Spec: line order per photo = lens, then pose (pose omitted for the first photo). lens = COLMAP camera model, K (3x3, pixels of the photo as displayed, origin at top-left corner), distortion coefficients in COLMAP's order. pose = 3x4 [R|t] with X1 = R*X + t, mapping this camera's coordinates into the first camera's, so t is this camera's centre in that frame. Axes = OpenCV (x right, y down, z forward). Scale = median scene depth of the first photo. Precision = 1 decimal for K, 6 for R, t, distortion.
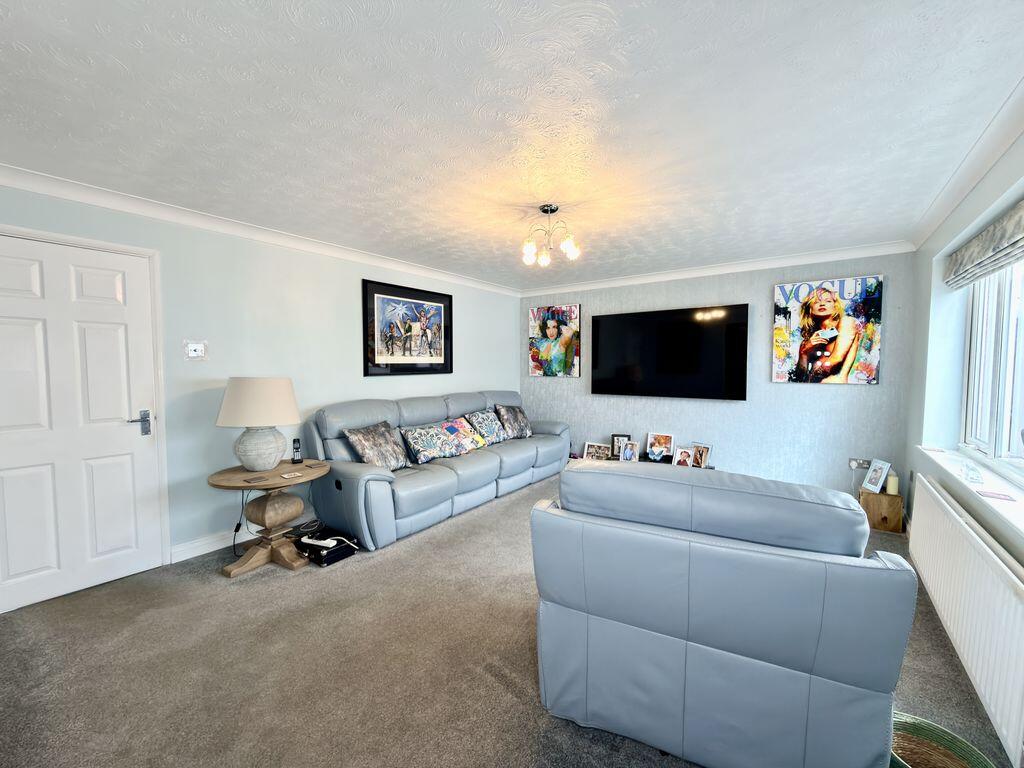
lens RADIAL K [[407.0, 0, 512.0], [0, 407.0, 384.0], [0, 0, 1]] dist [-0.000761, 0.000085]
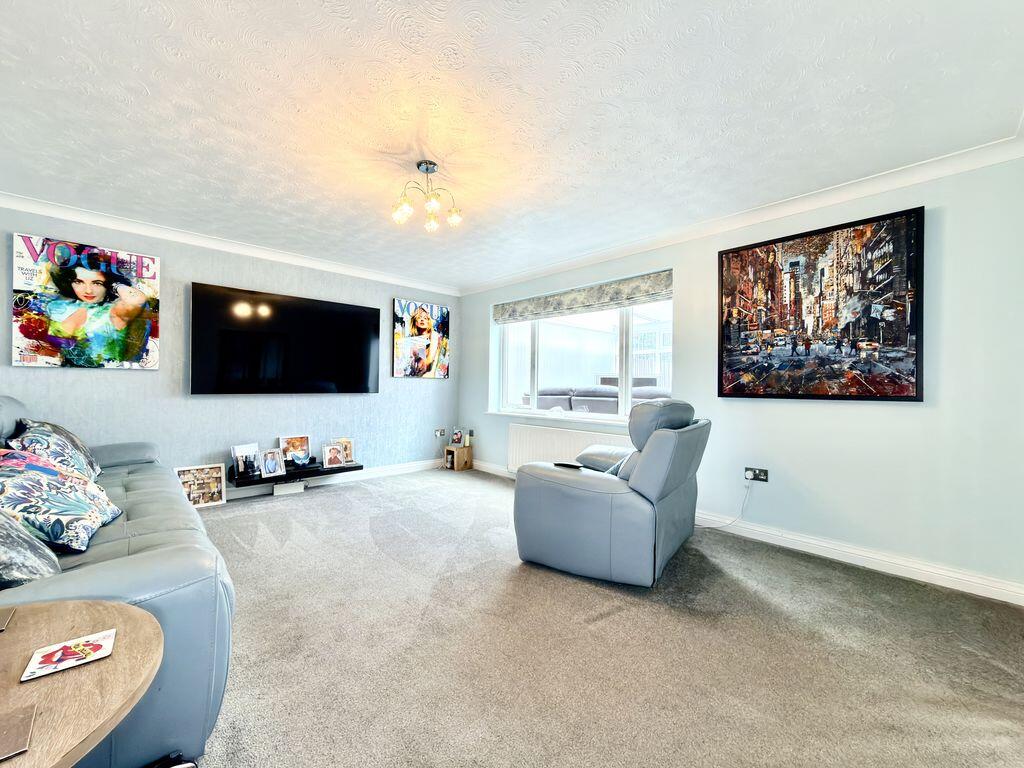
lens RADIAL K [[407.0, 0, 512.0], [0, 407.0, 384.0], [0, 0, 1]] dist [-0.000761, 0.000085]
pose [[0.164363, 0.006336, 0.986380, -0.423155], [0.037261, 0.999226, -0.012627, 0.038146], [-0.985696, 0.038829, 0.164000, 0.380474]]
